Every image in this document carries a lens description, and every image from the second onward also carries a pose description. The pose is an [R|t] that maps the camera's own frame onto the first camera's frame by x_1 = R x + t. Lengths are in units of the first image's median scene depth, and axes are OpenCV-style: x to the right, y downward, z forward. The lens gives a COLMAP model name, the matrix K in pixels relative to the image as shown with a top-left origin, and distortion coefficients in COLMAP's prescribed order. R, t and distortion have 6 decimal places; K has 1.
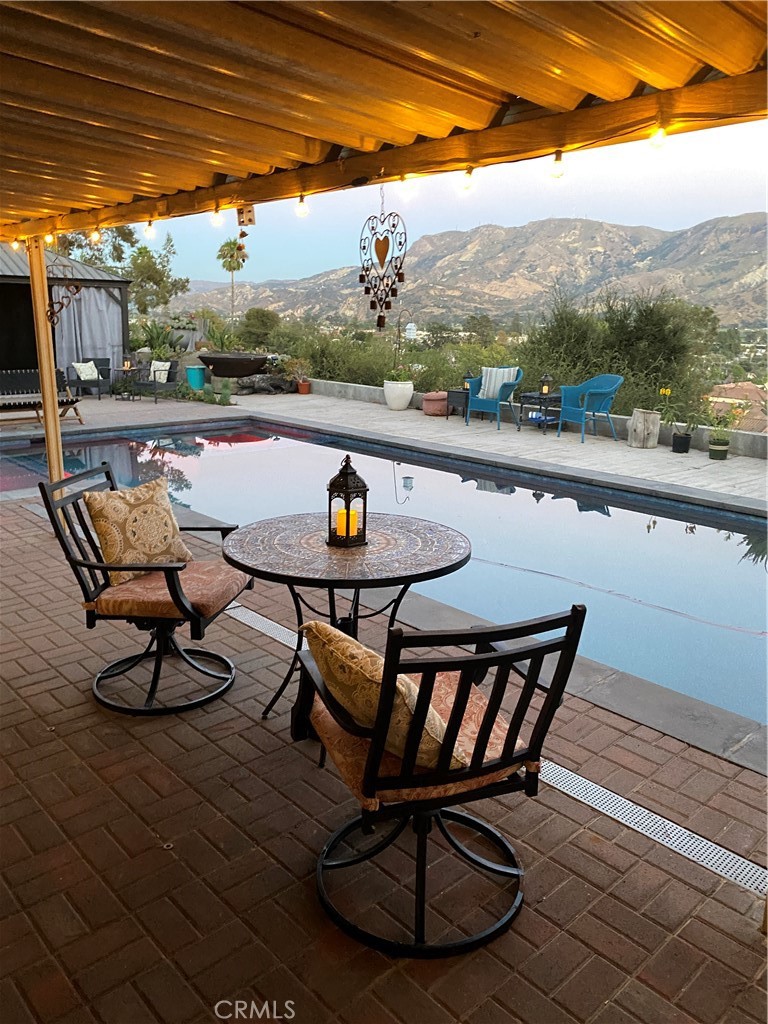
lens RADIAL K [[758.0, 0, 384.0], [0, 758.0, 512.0], [0, 0, 1]] dist [0.096690, -0.226600]
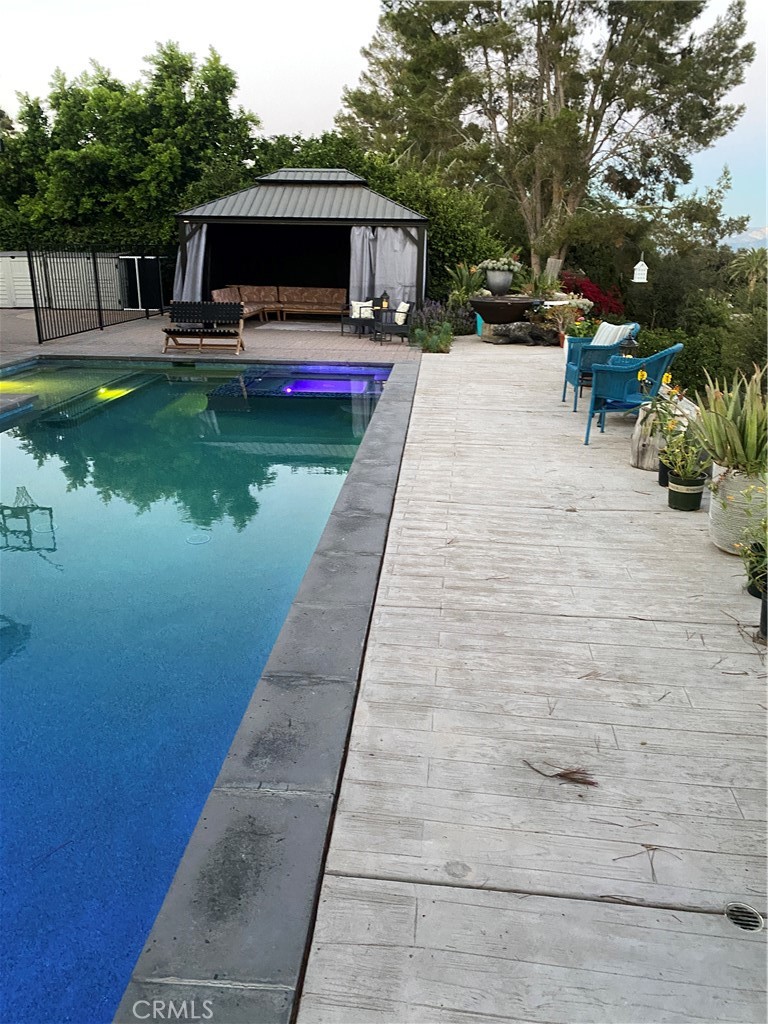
lens RADIAL K [[756.3, 0, 384.0], [0, 756.3, 512.0], [0, 0, 1]] dist [-0.000528, -0.003482]
pose [[0.673790, 0.231851, -0.701607, 0.546154], [-0.184081, 0.972232, 0.144499, -0.089787], [0.715627, 0.031791, 0.697759, 0.398077]]
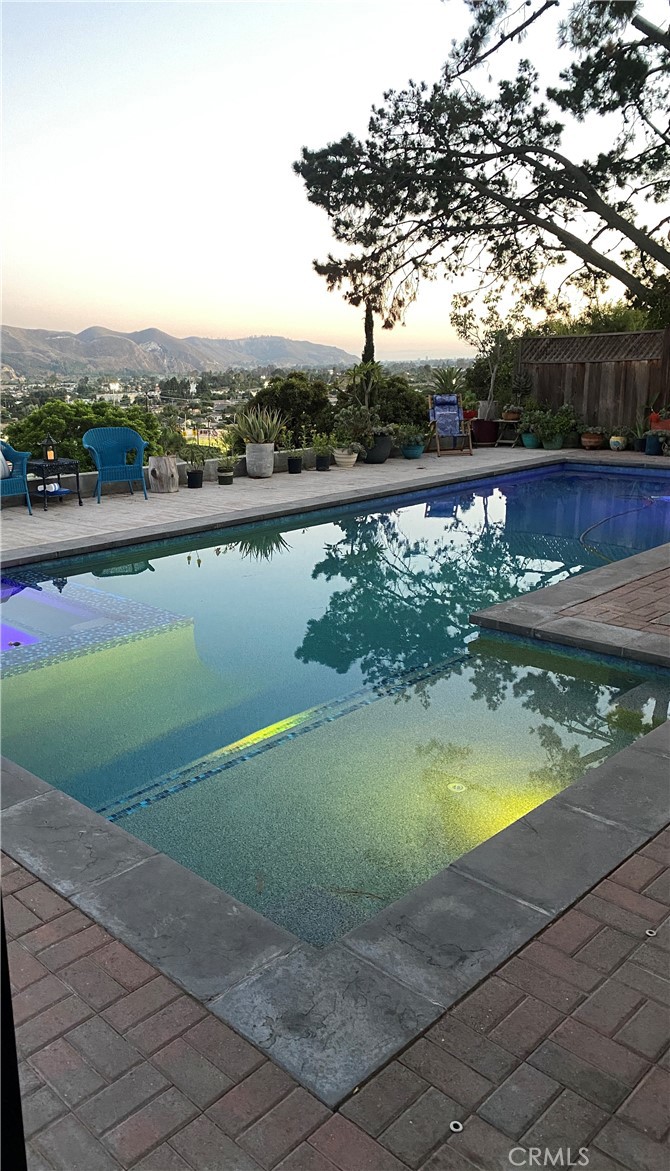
lens RADIAL K [[867.6, 0, 283.8], [0, 867.6, 585.1], [0, 0, 1]] dist [-0.000498, -0.000126]
pose [[-0.025970, -0.260705, 0.965069, -0.715140], [0.260180, 0.930361, 0.258330, -0.201761], [-0.965211, 0.257801, 0.043669, 0.737730]]
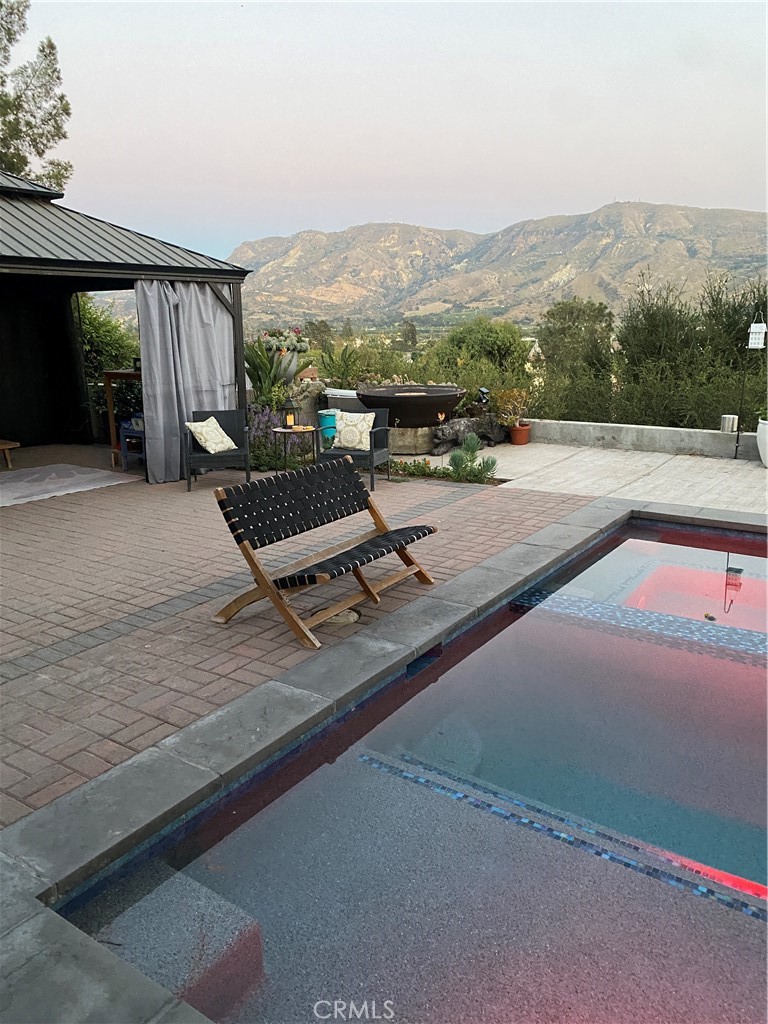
lens RADIAL K [[758.1, 0, 381.2], [0, 758.1, 525.1], [0, 0, 1]] dist [0.071090, -0.117581]
pose [[0.976957, -0.086945, 0.194925, -0.491018], [0.085137, 0.996213, 0.017650, -0.153662], [-0.195722, -0.000648, 0.980659, 0.565096]]
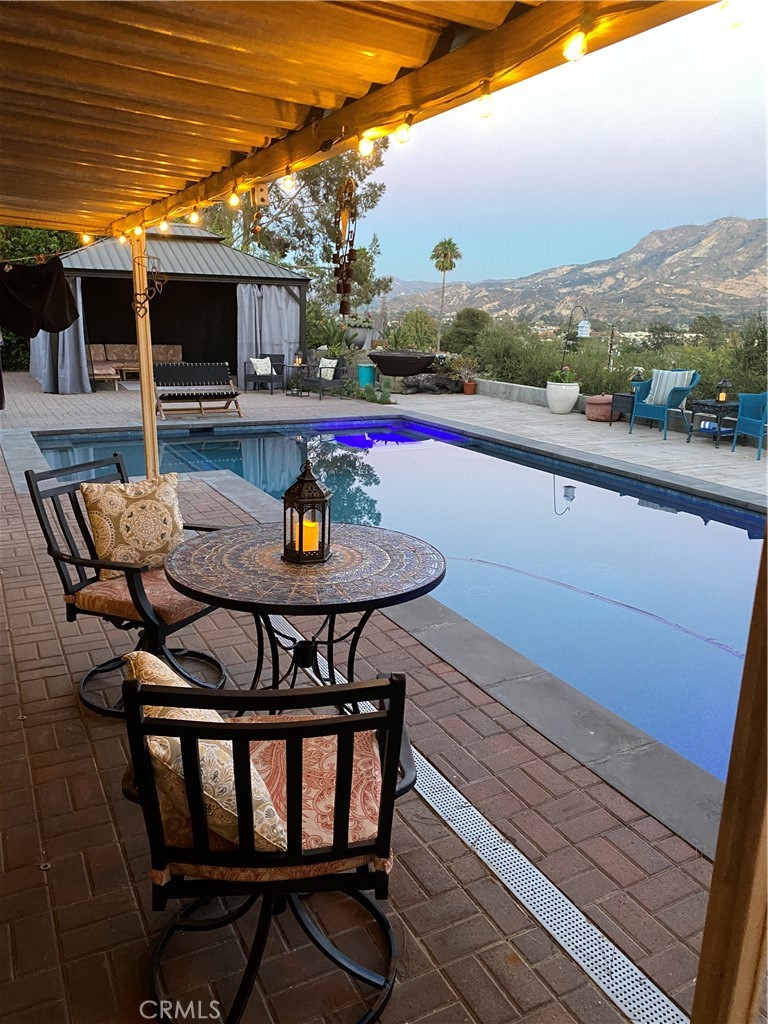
lens RADIAL K [[758.1, 0, 381.2], [0, 758.1, 525.1], [0, 0, 1]] dist [0.071090, -0.117581]
pose [[0.963181, 0.075753, -0.257961, 0.070086], [-0.071578, 0.997108, 0.025549, -0.007328], [0.259150, -0.006144, 0.965818, 0.043412]]
